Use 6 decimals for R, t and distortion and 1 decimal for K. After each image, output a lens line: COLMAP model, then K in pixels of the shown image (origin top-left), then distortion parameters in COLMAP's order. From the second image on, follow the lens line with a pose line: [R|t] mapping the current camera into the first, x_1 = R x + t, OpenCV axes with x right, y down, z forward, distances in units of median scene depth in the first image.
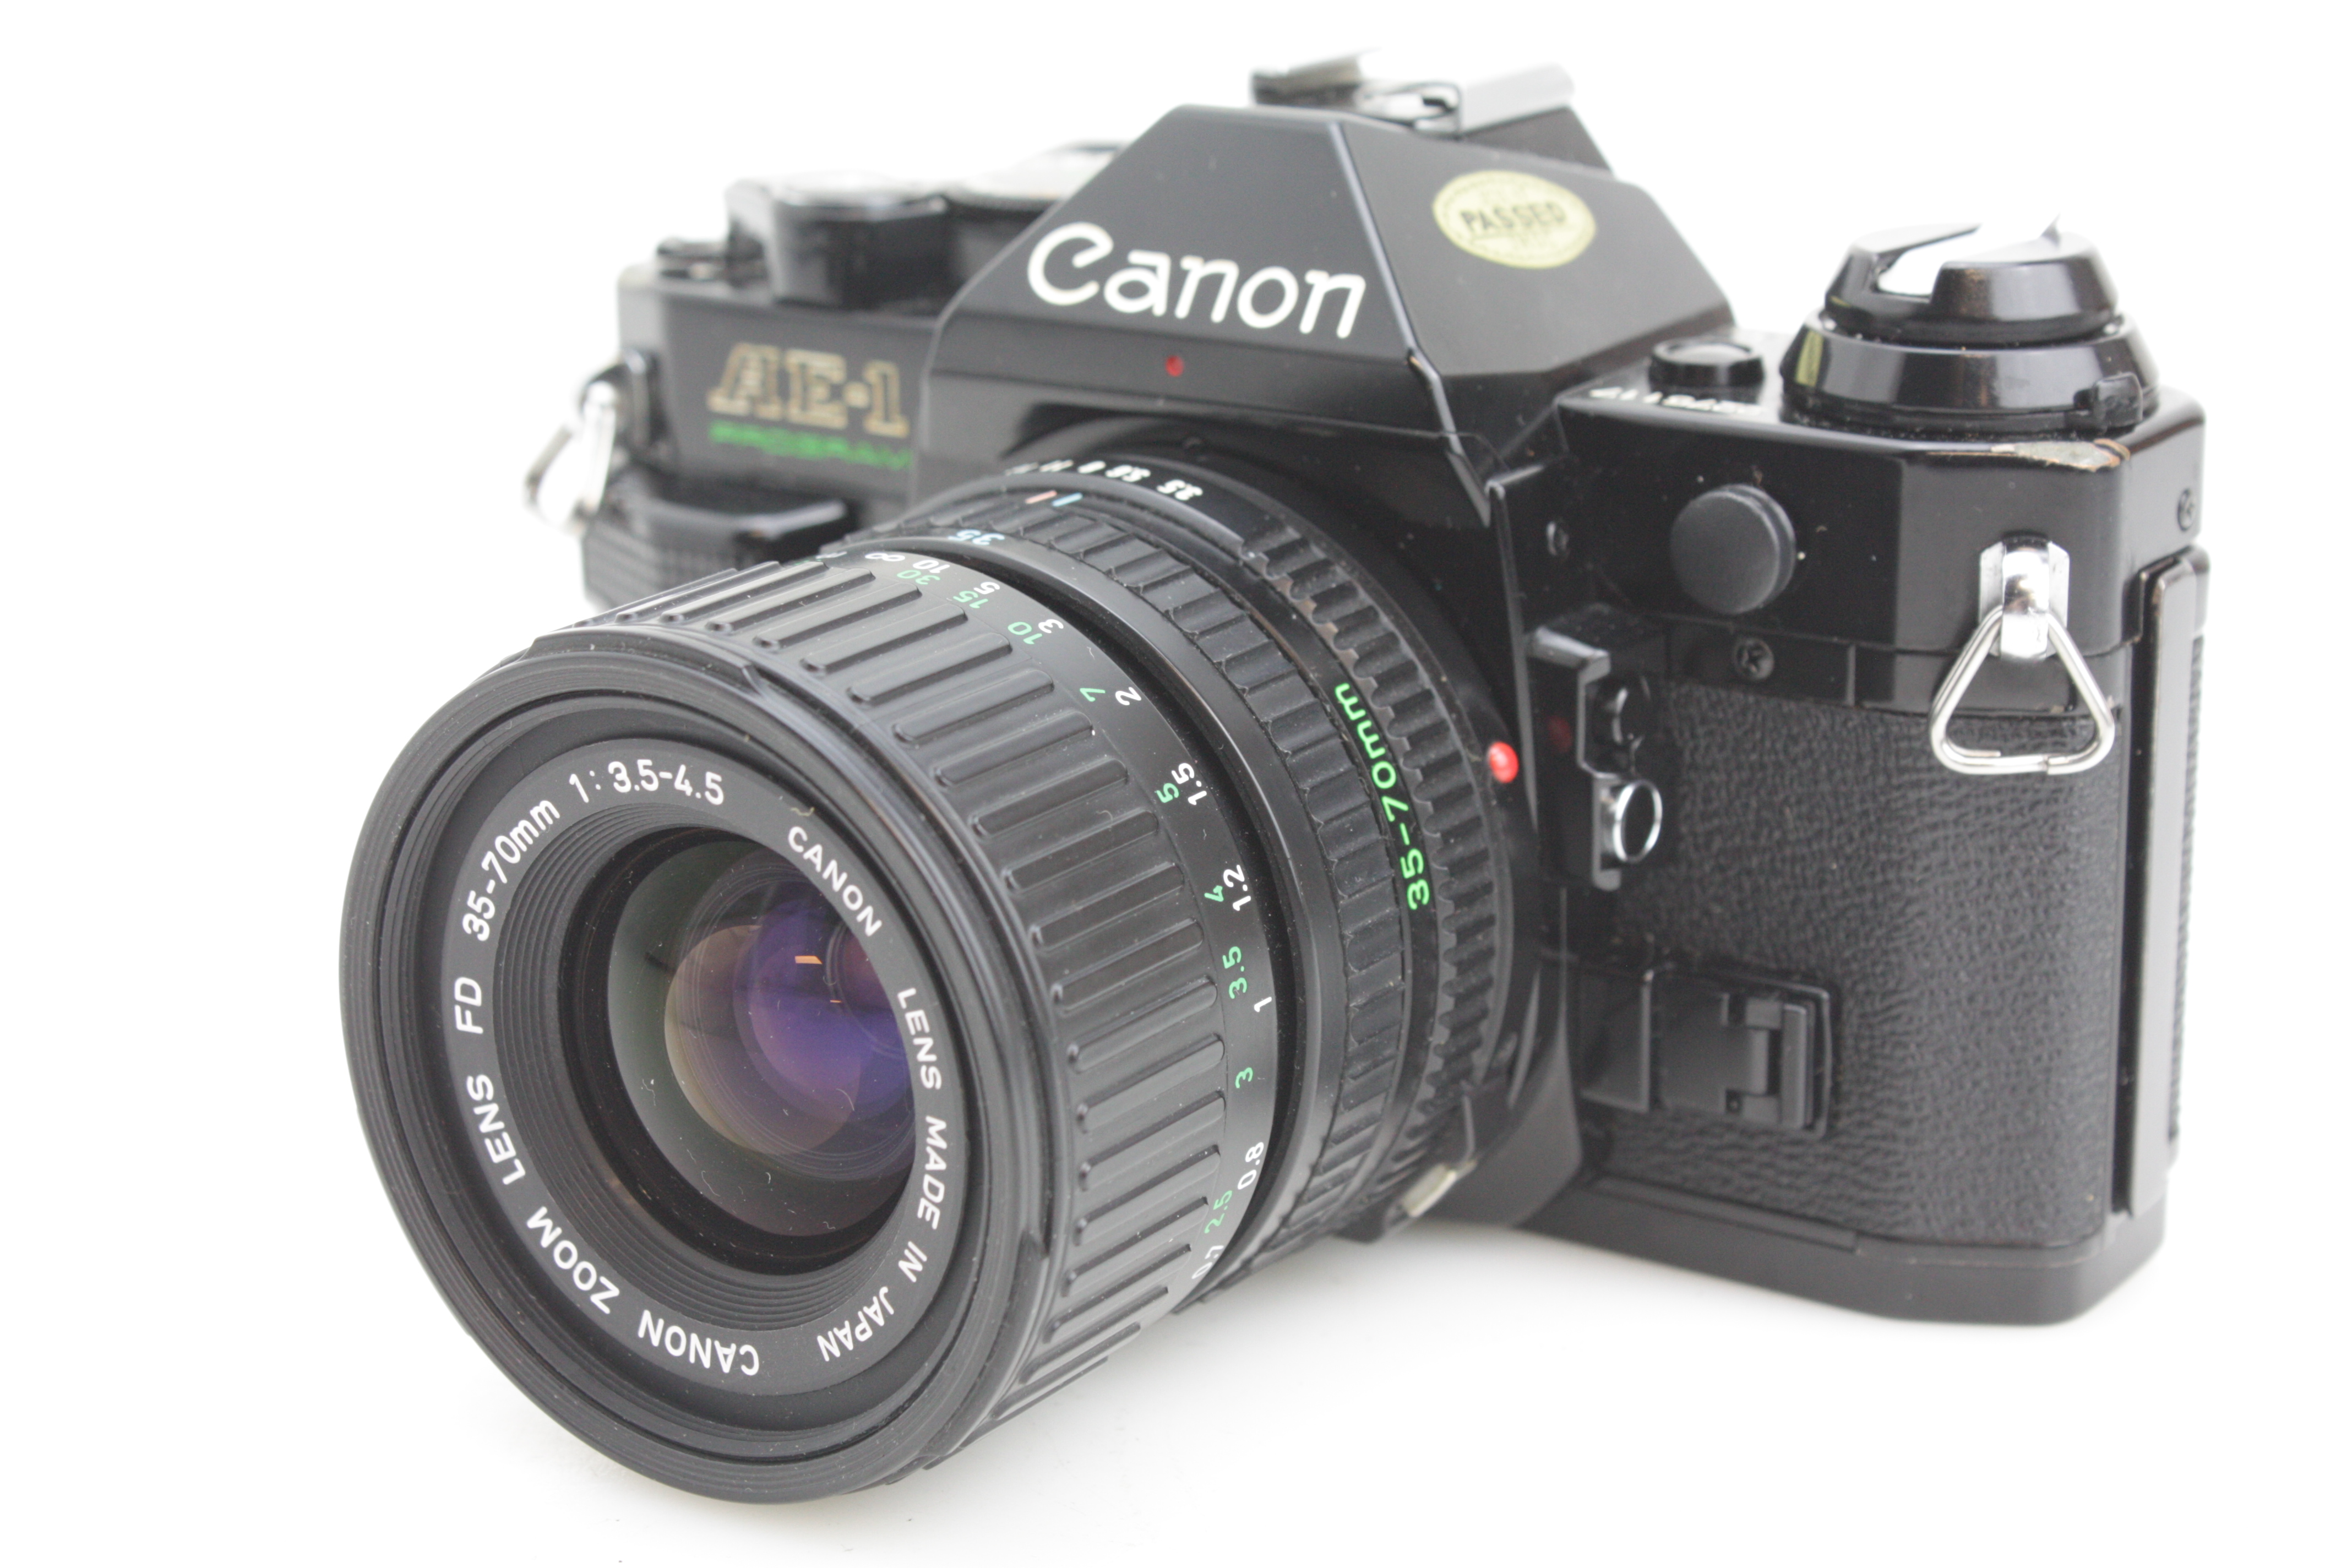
lens RADIAL K [[5064.3, 0, 1254.8], [0, 5064.3, 575.0], [0, 0, 1]] dist [0.086880, 0.000000]
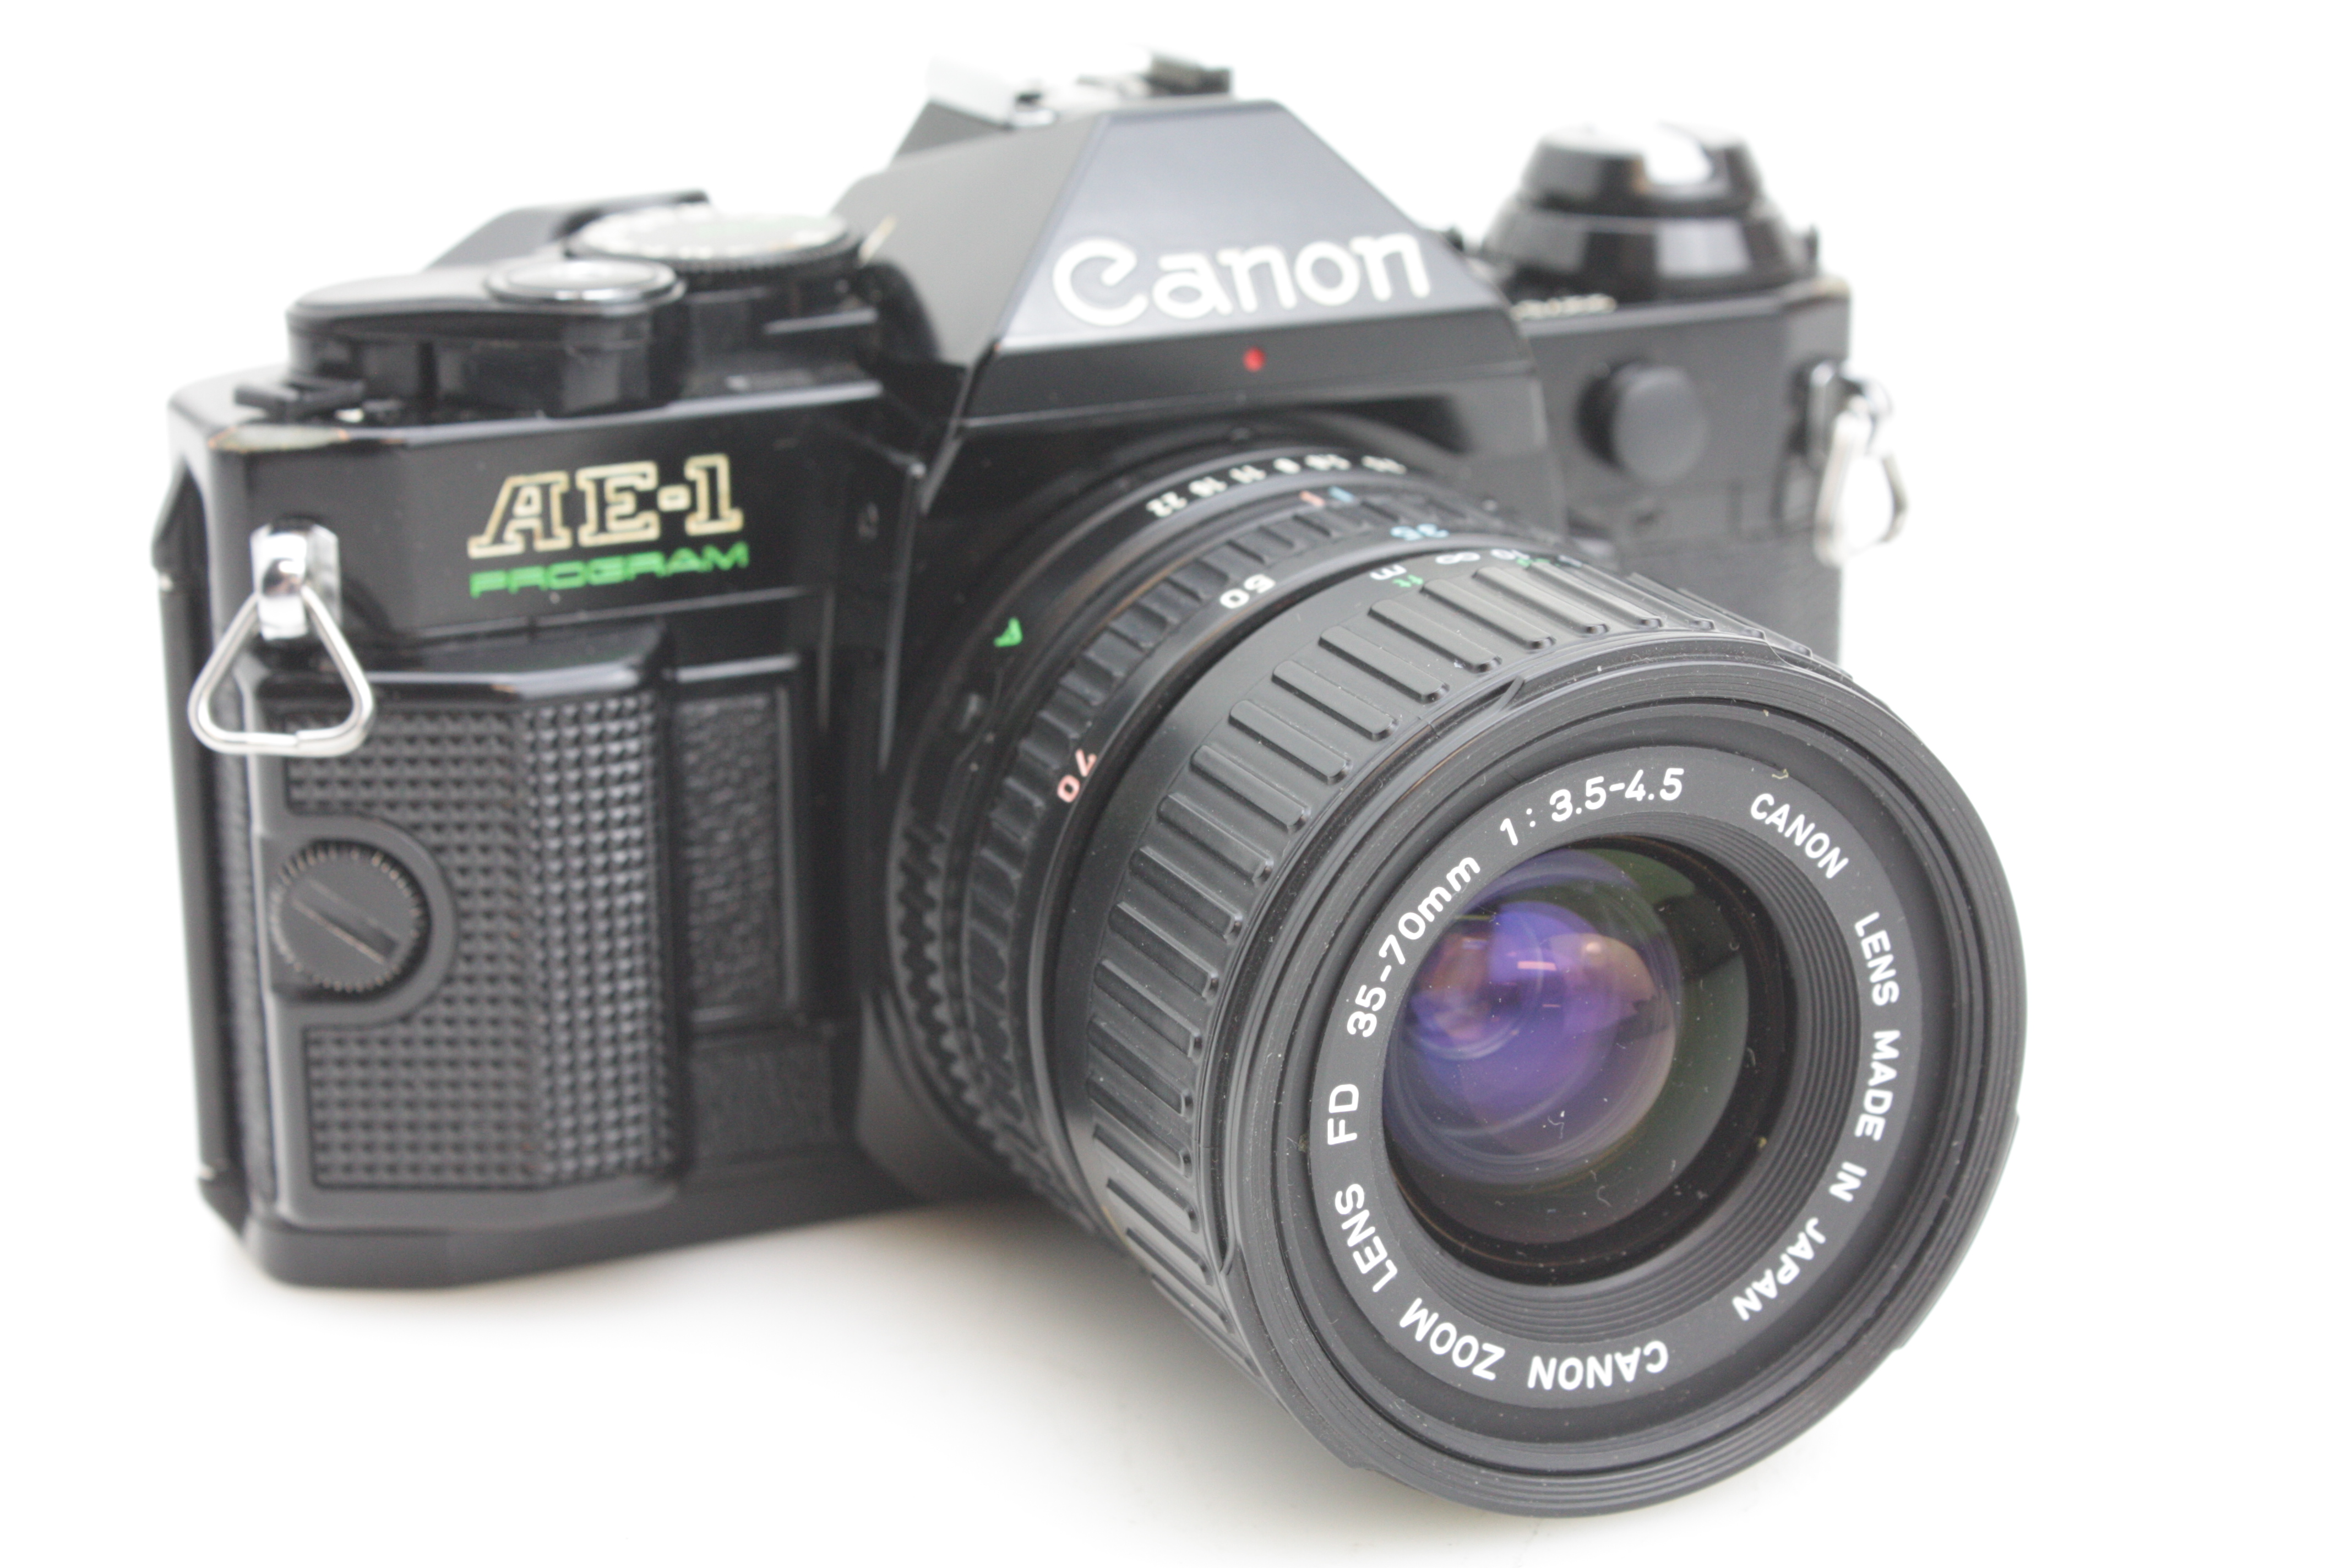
lens RADIAL K [[5064.3, 0, 1200.6], [0, 5064.3, 680.4], [0, 0, 1]] dist [0.086880, 0.000000]
pose [[0.521439, -0.214105, 0.825990, -0.921132], [0.205840, 0.970983, 0.121744, -0.111260], [-0.828089, 0.106540, 0.550380, 0.503308]]
